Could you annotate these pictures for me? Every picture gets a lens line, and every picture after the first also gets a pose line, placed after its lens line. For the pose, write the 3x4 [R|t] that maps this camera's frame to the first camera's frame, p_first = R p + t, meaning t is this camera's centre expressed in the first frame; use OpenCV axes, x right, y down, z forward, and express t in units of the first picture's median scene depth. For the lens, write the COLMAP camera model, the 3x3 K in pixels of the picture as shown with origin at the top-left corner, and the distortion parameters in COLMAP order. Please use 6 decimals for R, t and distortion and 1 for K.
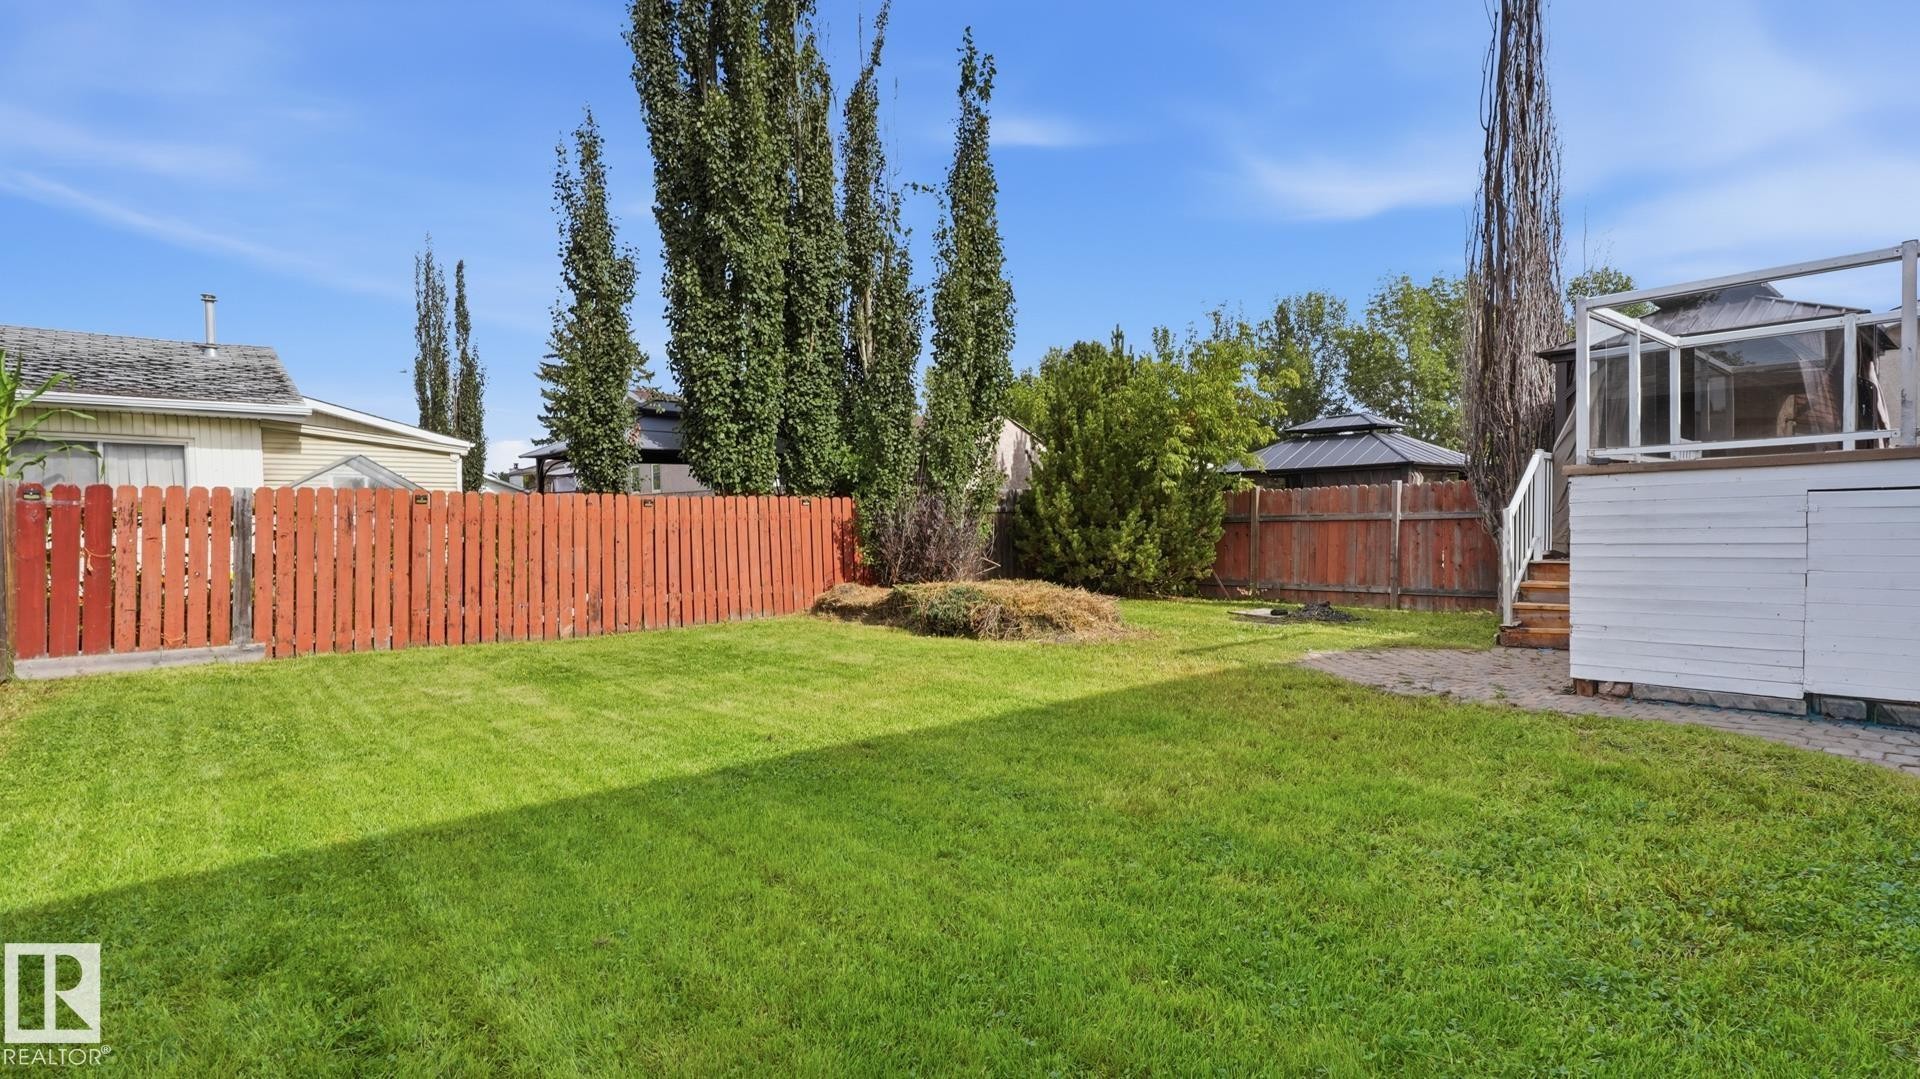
lens RADIAL K [[950.3, 0, 963.6], [0, 950.3, 534.7], [0, 0, 1]] dist [0.002582, 0.000224]
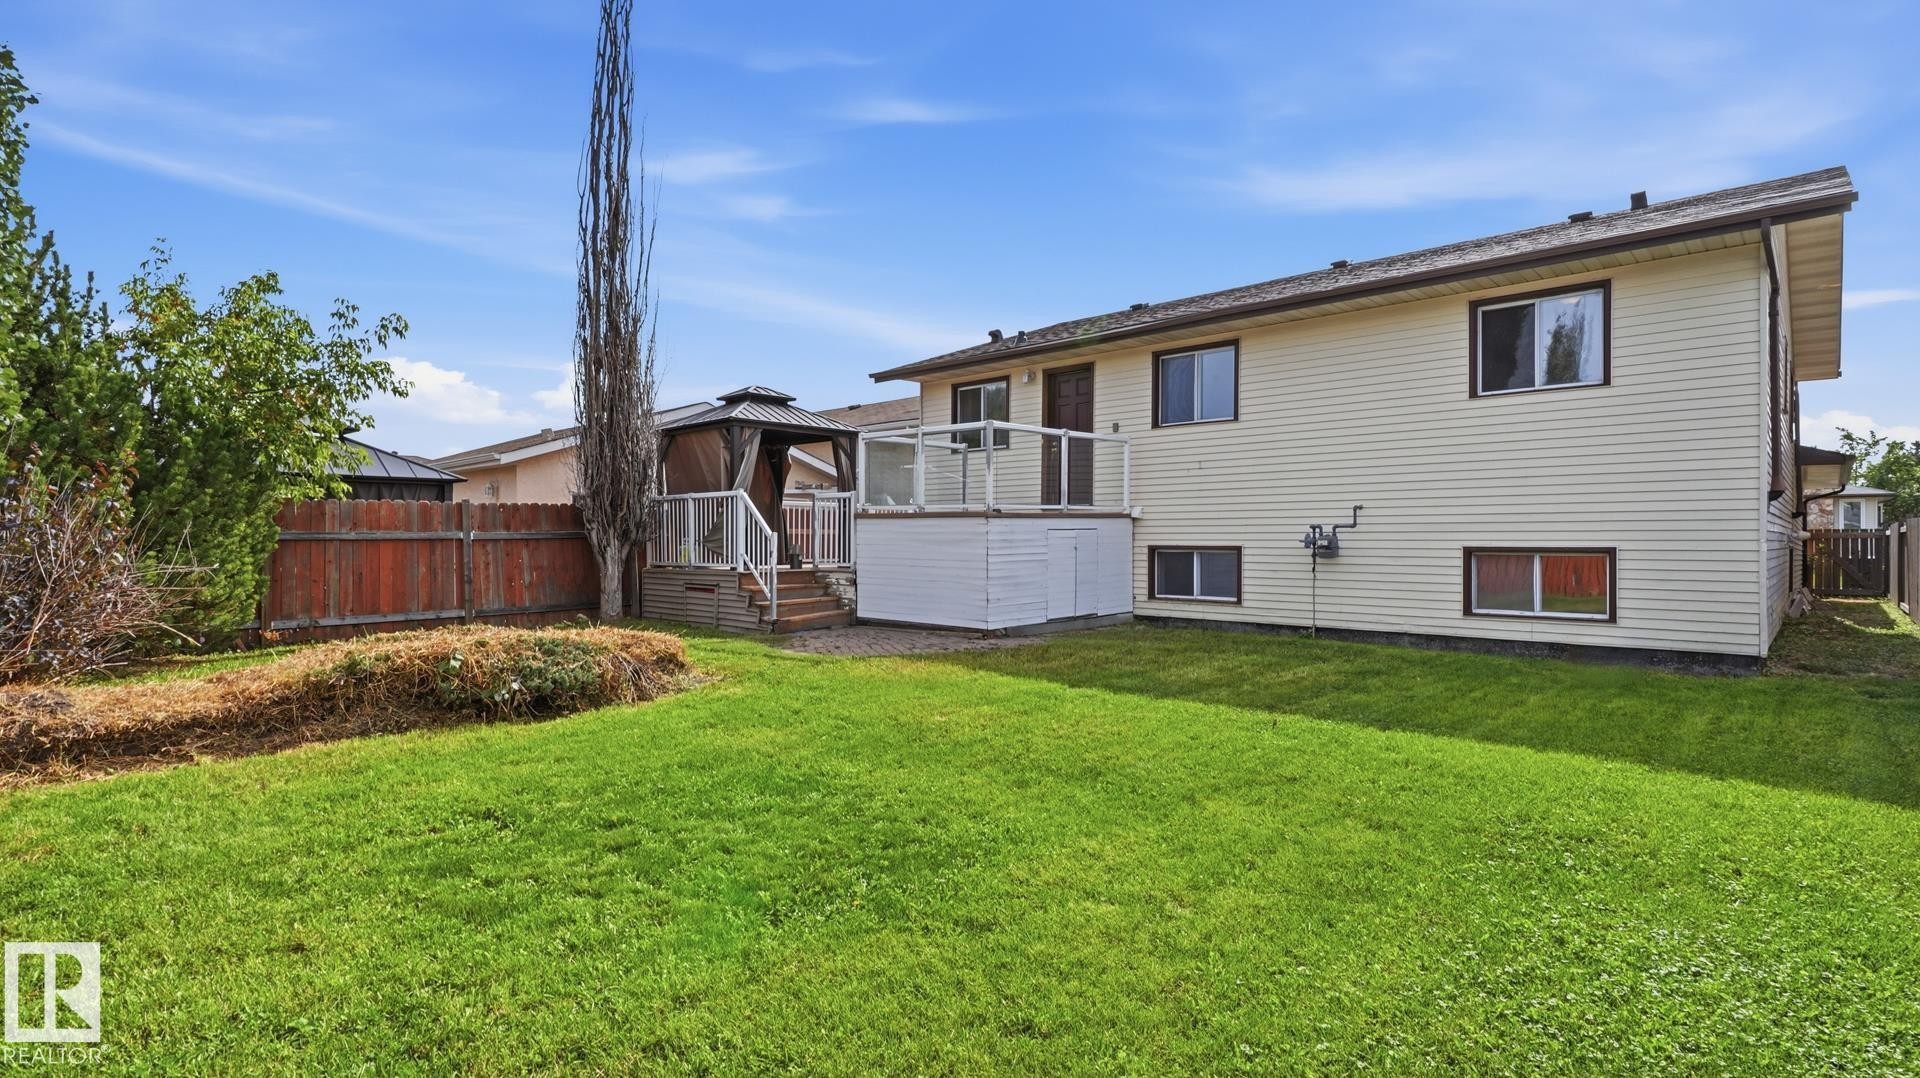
lens RADIAL K [[950.3, 0, 963.6], [0, 950.3, 534.2], [0, 0, 1]] dist [0.002582, 0.000224]
pose [[-0.092057, 0.012815, 0.995671, -0.566820], [0.010462, 0.999874, -0.011902, -0.004400], [-0.995699, 0.009321, -0.092179, 0.592852]]
